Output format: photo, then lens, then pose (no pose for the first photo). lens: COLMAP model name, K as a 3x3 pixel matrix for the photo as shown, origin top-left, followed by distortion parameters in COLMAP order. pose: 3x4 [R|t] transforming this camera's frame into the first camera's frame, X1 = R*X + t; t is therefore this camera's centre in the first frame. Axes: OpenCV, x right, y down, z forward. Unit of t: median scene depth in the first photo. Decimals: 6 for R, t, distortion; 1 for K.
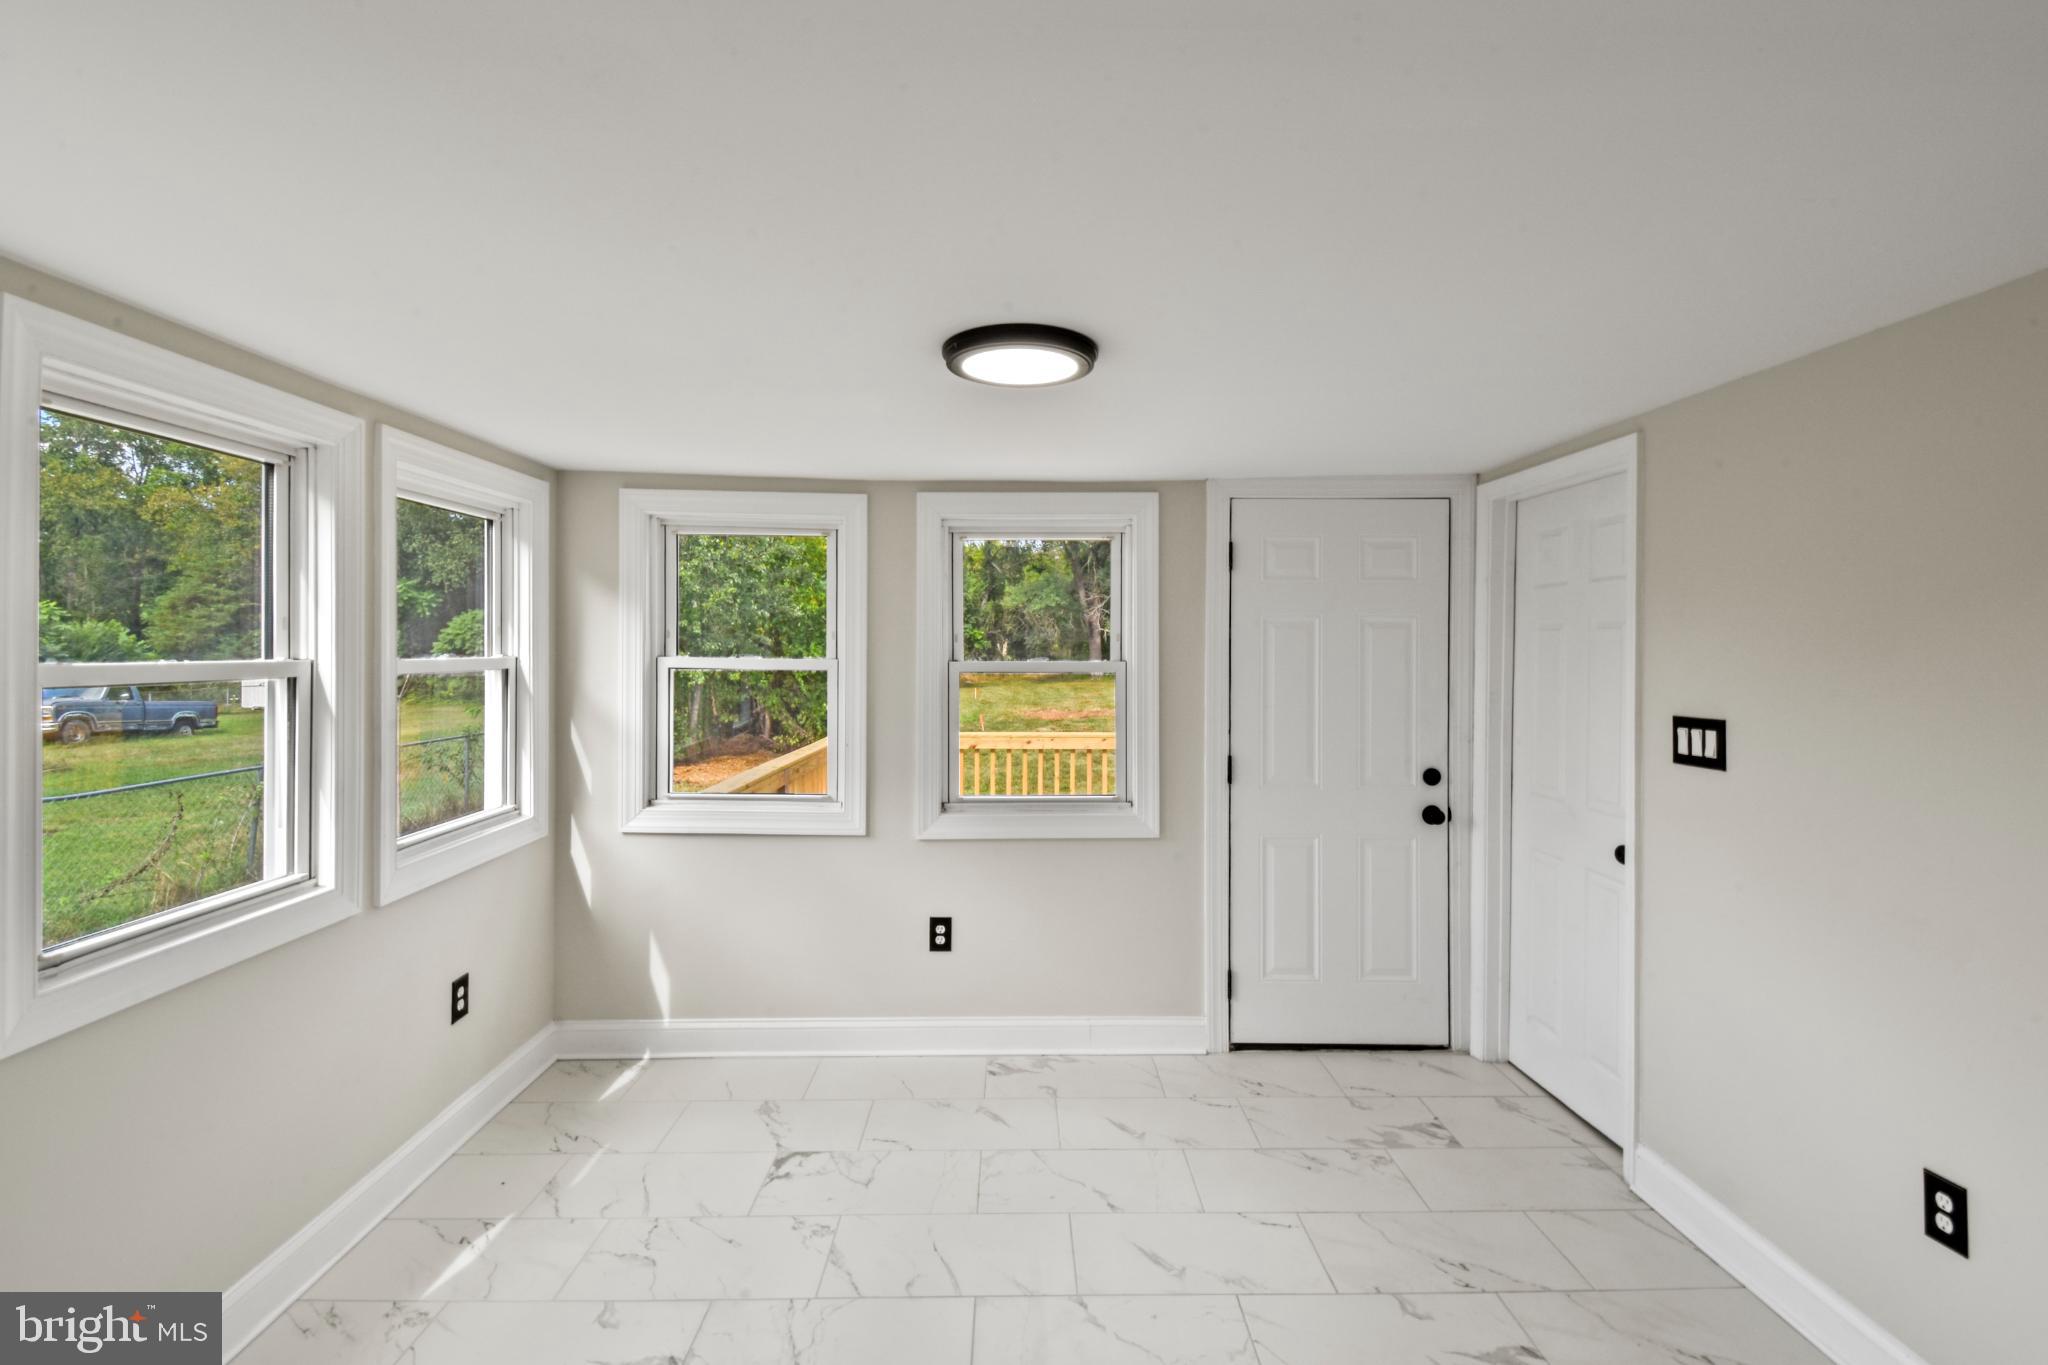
lens RADIAL K [[910.5, 0, 1017.8], [0, 910.5, 654.2], [0, 0, 1]] dist [0.027326, -0.013589]
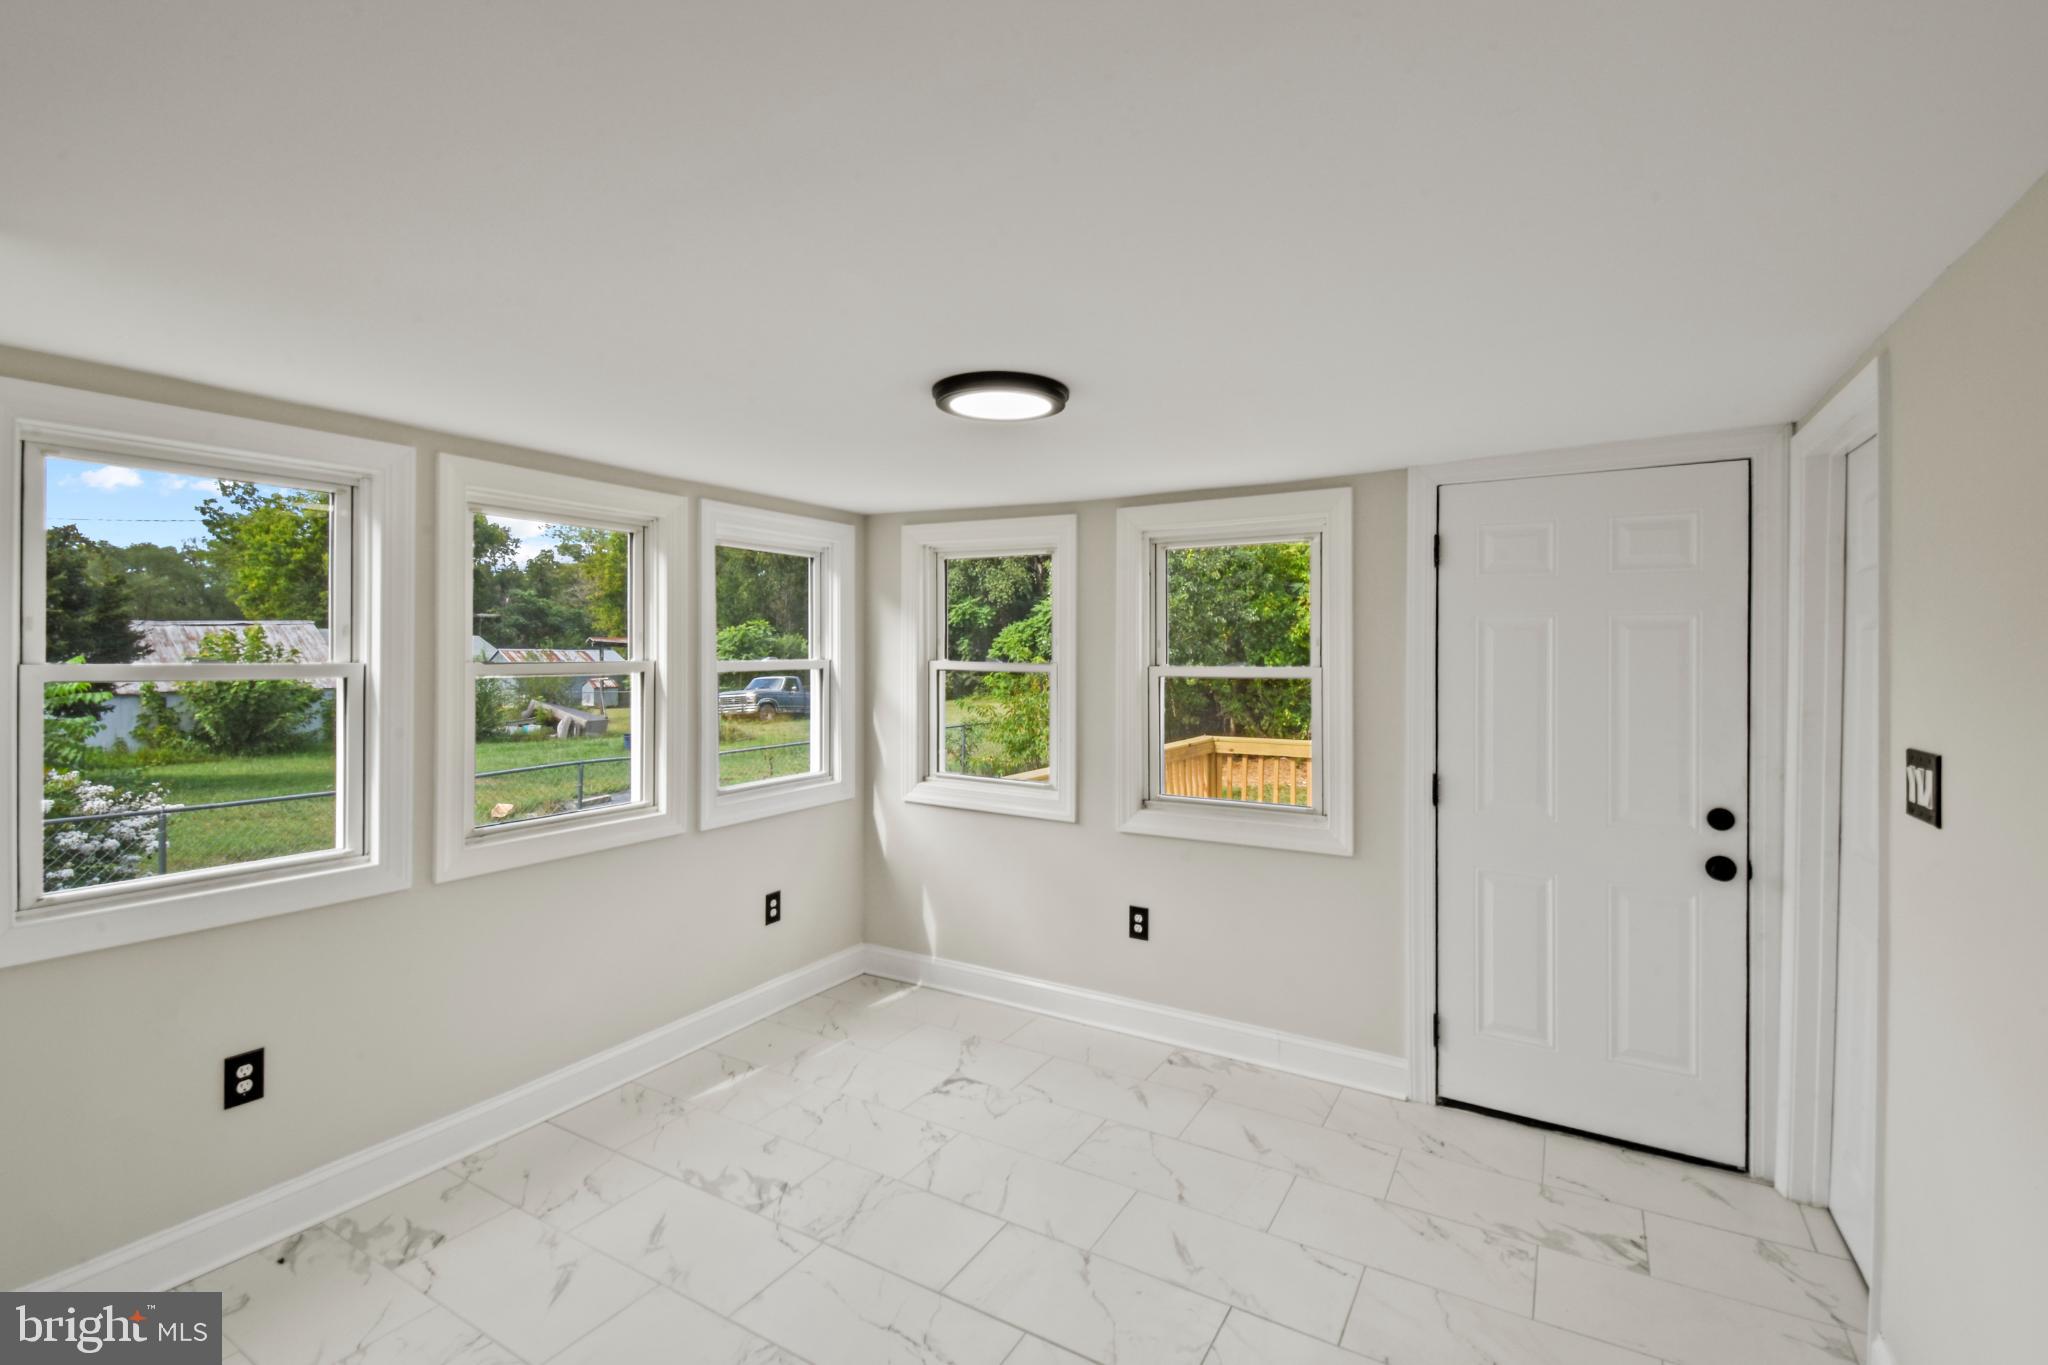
lens RADIAL K [[910.5, 0, 1024.9], [0, 910.5, 658.3], [0, 0, 1]] dist [0.027326, -0.013589]
pose [[0.854615, 0.003655, -0.519250, 0.356547], [-0.005031, 0.999987, -0.001242, 0.001120], [0.519238, 0.003674, 0.854622, 0.023104]]
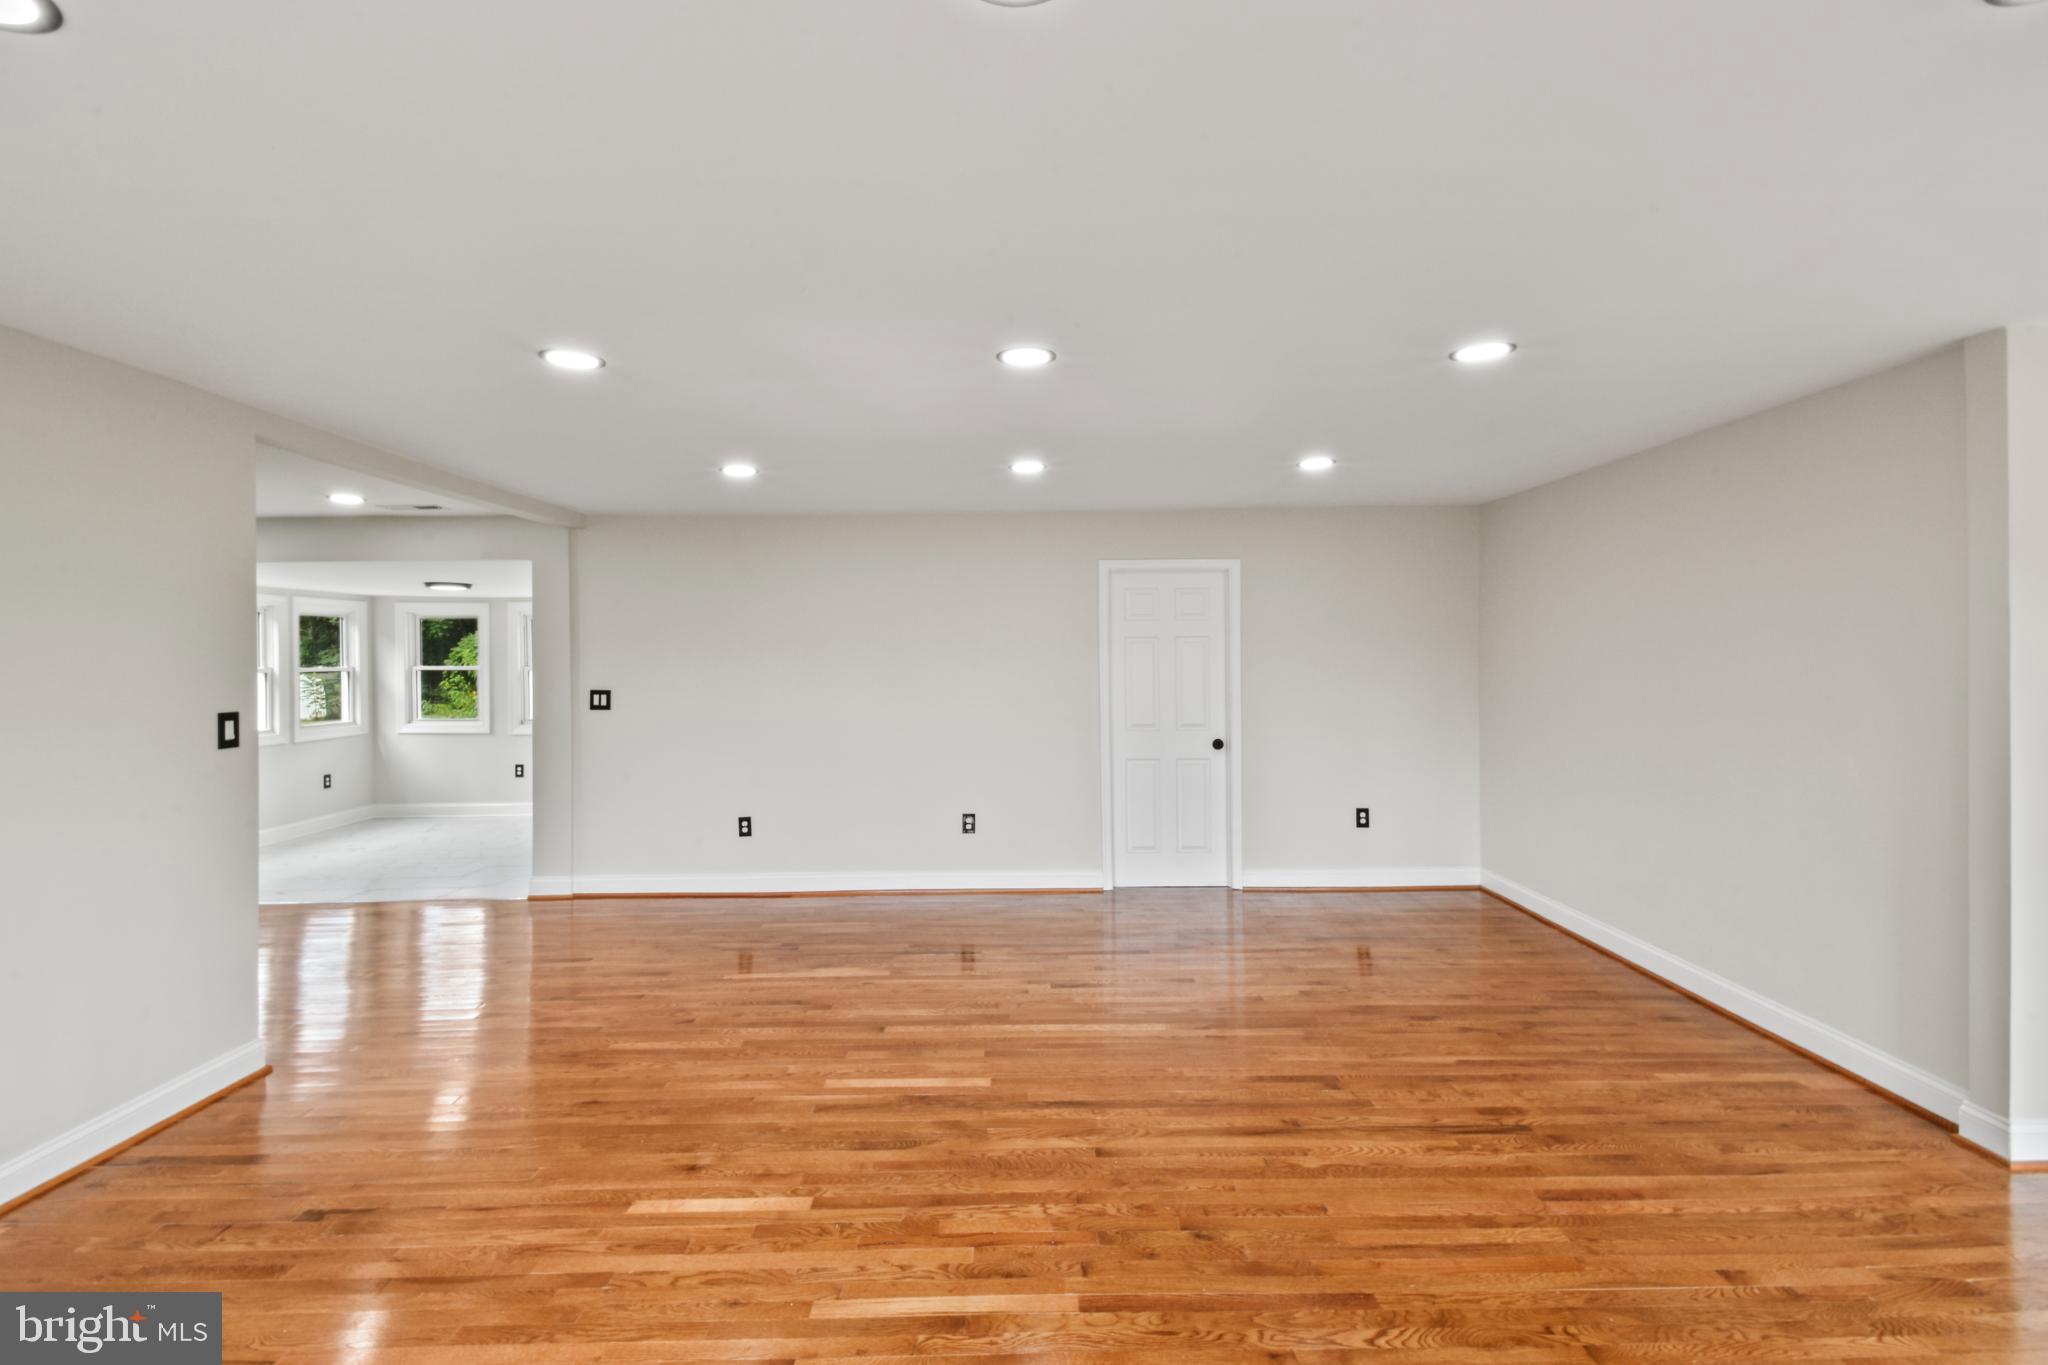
lens RADIAL K [[910.5, 0, 1034.8], [0, 910.5, 664.9], [0, 0, 1]] dist [0.027326, -0.013589]
pose [[0.999827, -0.011082, -0.014949, 1.461719], [0.011069, 0.999938, -0.000983, 0.022328], [0.014959, 0.000818, 0.999888, -1.643249]]
